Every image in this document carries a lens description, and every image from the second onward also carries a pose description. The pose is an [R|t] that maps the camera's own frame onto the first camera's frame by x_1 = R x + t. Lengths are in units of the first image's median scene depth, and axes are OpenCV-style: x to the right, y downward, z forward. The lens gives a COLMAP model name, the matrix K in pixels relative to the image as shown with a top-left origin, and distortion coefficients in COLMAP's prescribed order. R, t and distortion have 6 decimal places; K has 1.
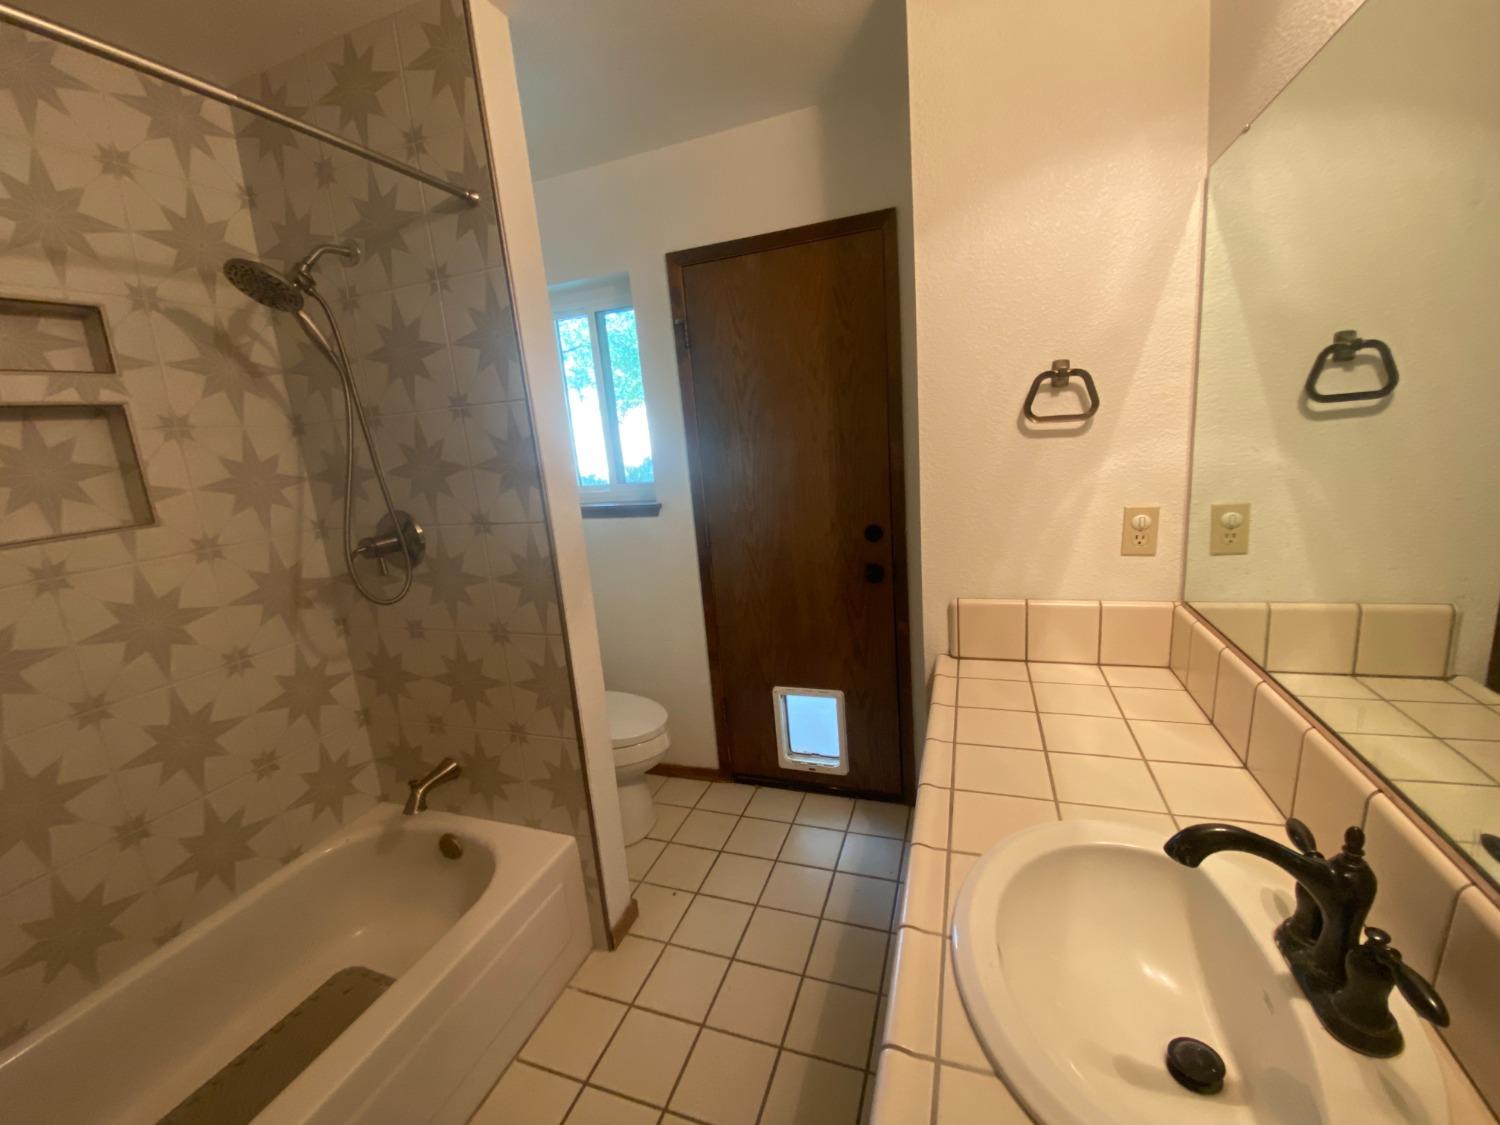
lens RADIAL K [[608.9, 0, 745.9], [0, 608.9, 562.0], [0, 0, 1]] dist [-0.004812, -0.000345]
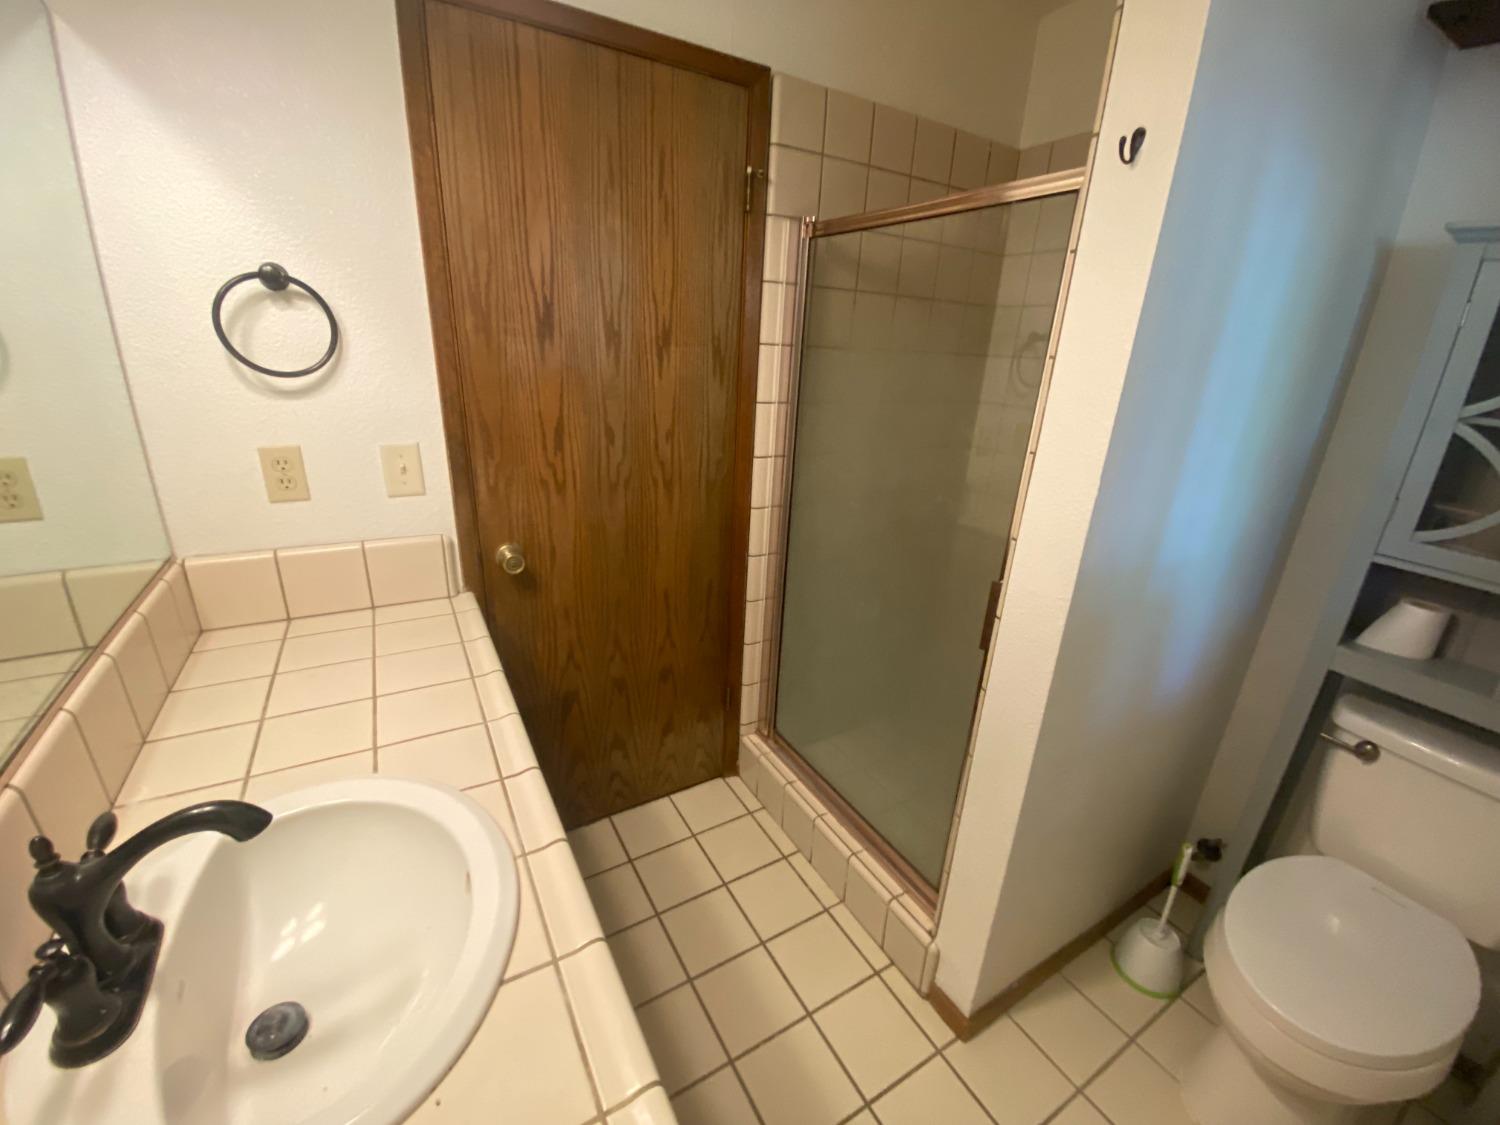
lens RADIAL K [[608.9, 0, 755.5], [0, 608.9, 563.4], [0, 0, 1]] dist [-0.004812, -0.000345]
pose [[0.613028, -0.148919, 0.775899, 0.625727], [0.059891, 0.988009, 0.142310, -0.006384], [-0.787788, -0.040771, 0.614596, -0.207453]]
